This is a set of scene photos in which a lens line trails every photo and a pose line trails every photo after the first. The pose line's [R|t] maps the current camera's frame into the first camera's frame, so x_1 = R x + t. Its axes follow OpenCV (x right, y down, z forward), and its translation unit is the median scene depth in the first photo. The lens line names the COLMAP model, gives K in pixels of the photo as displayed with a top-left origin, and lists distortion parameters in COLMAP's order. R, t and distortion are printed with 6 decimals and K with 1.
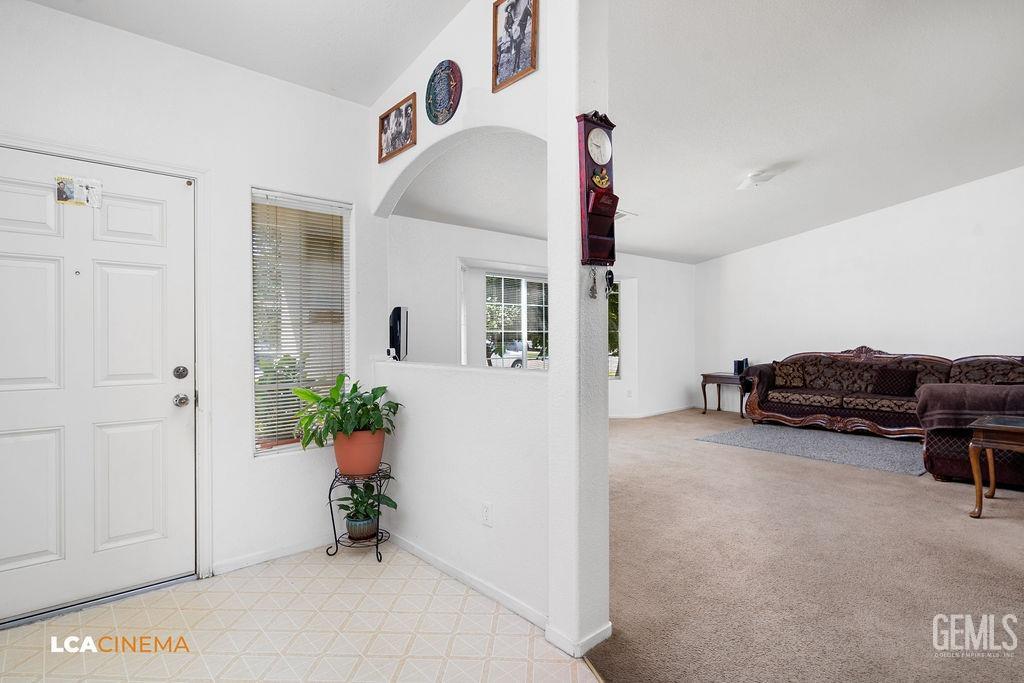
lens RADIAL K [[500.9, 0, 512.0], [0, 500.9, 341.5], [0, 0, 1]] dist [-0.000970, -0.000488]
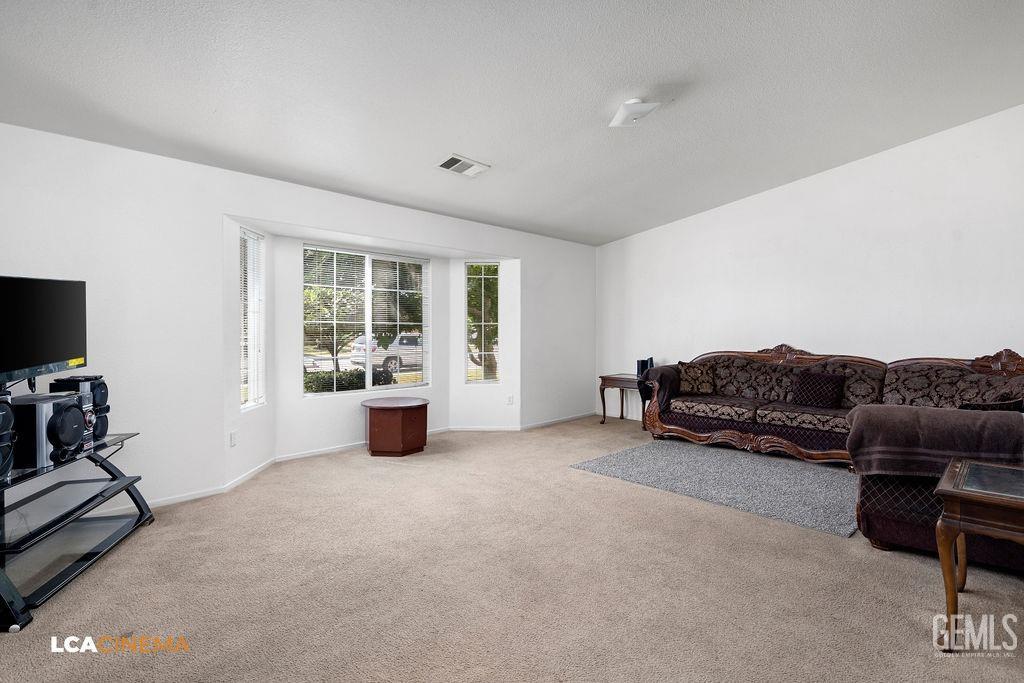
lens RADIAL K [[476.4, 0, 509.9], [0, 476.4, 335.4], [0, 0, 1]] dist [-0.000154, -0.000171]
pose [[0.997272, 0.007895, 0.073386, 0.207378], [-0.008127, 0.999963, 0.002859, -0.004581], [-0.073361, -0.003448, 0.997300, 0.266389]]
